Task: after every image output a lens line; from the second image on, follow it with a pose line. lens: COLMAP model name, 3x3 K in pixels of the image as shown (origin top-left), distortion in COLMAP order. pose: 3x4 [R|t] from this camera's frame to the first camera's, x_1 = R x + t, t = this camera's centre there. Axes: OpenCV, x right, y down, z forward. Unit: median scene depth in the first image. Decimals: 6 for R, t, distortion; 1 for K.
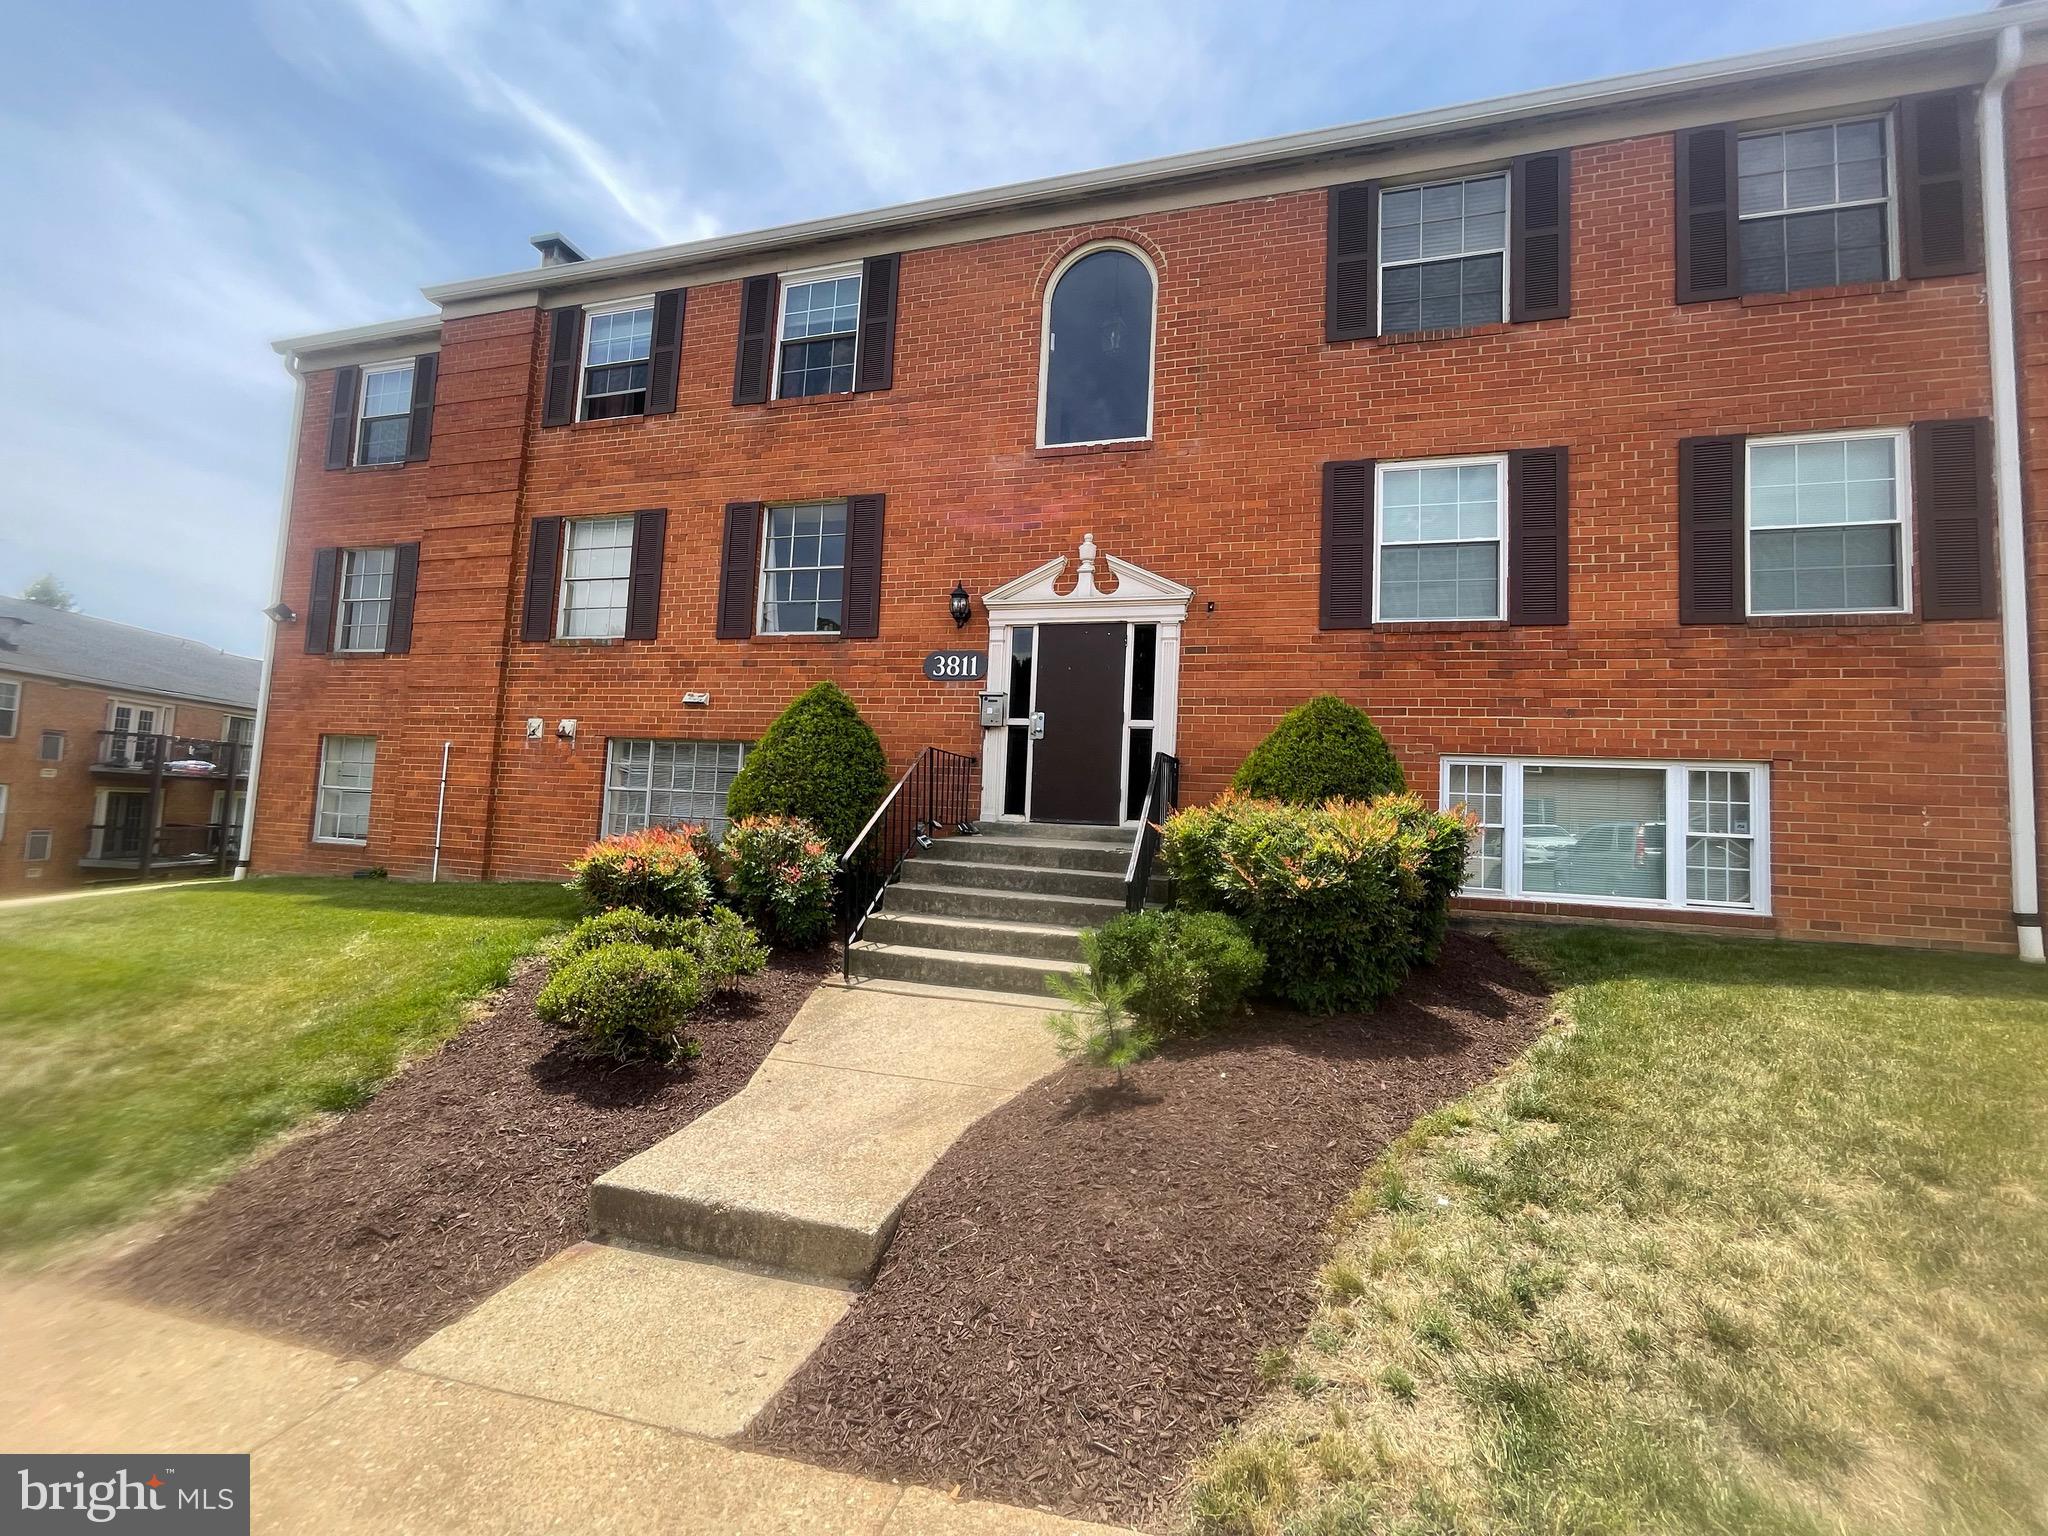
lens RADIAL K [[832.5, 0, 1008.1], [0, 832.5, 770.6], [0, 0, 1]] dist [-0.007994, 0.003690]
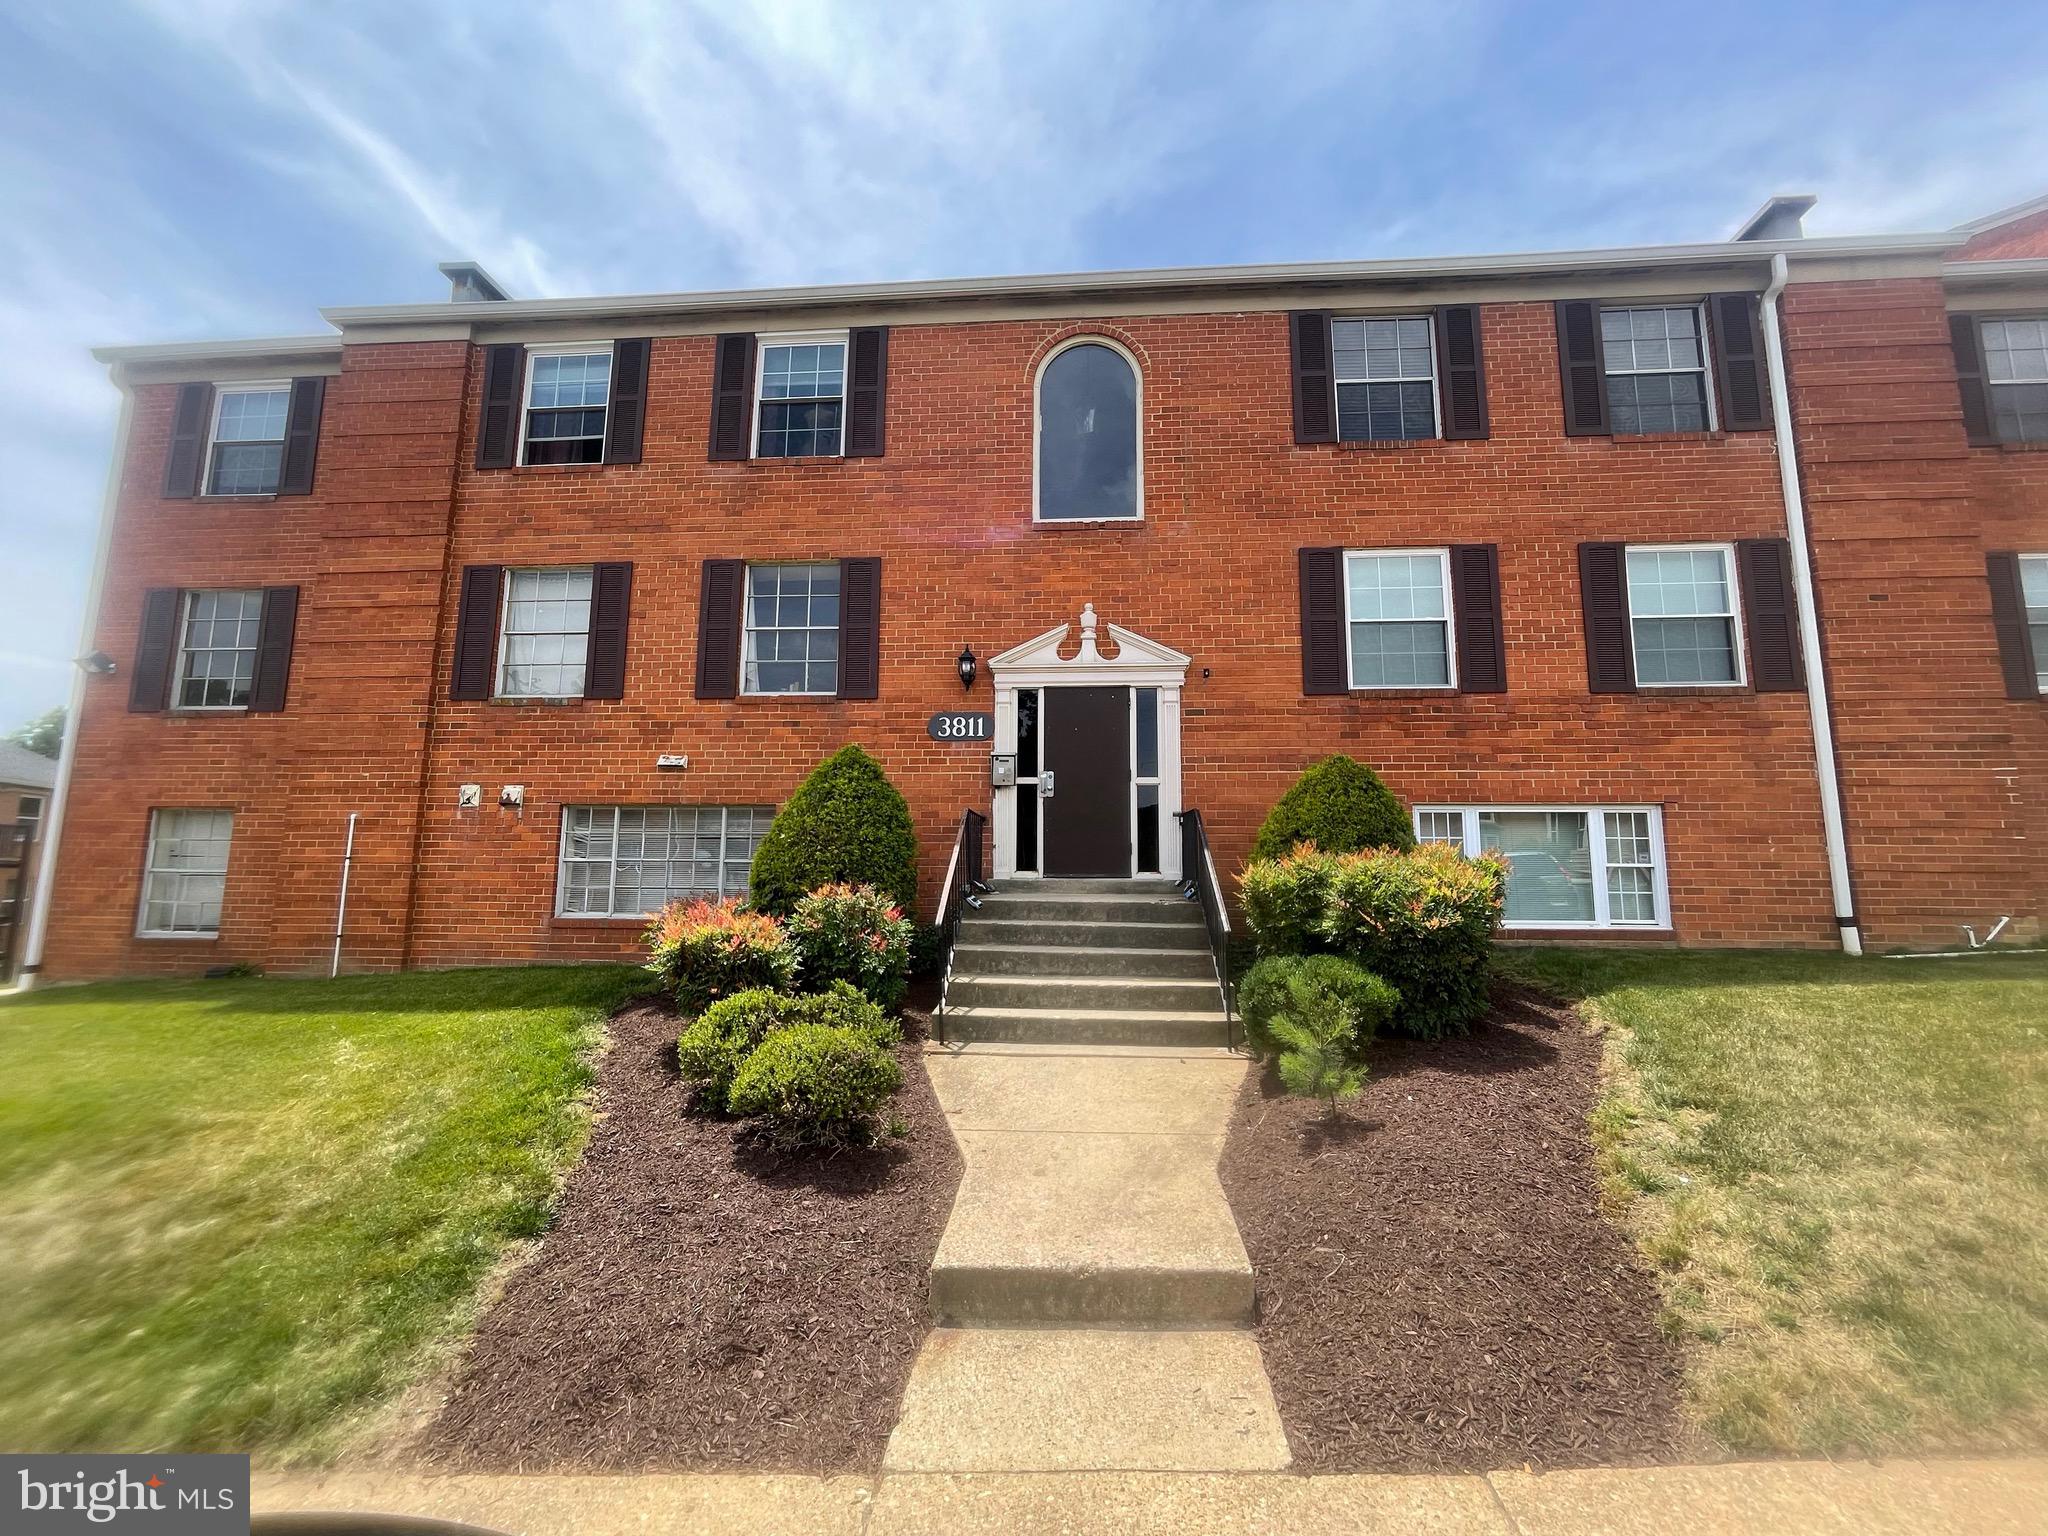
lens RADIAL K [[832.5, 0, 1031.7], [0, 832.5, 773.0], [0, 0, 1]] dist [-0.007994, 0.003690]
pose [[0.977385, -0.015805, 0.210876, -0.214784], [0.027727, 0.998172, -0.053702, -0.013661], [-0.209642, 0.058334, 0.976037, -0.010696]]
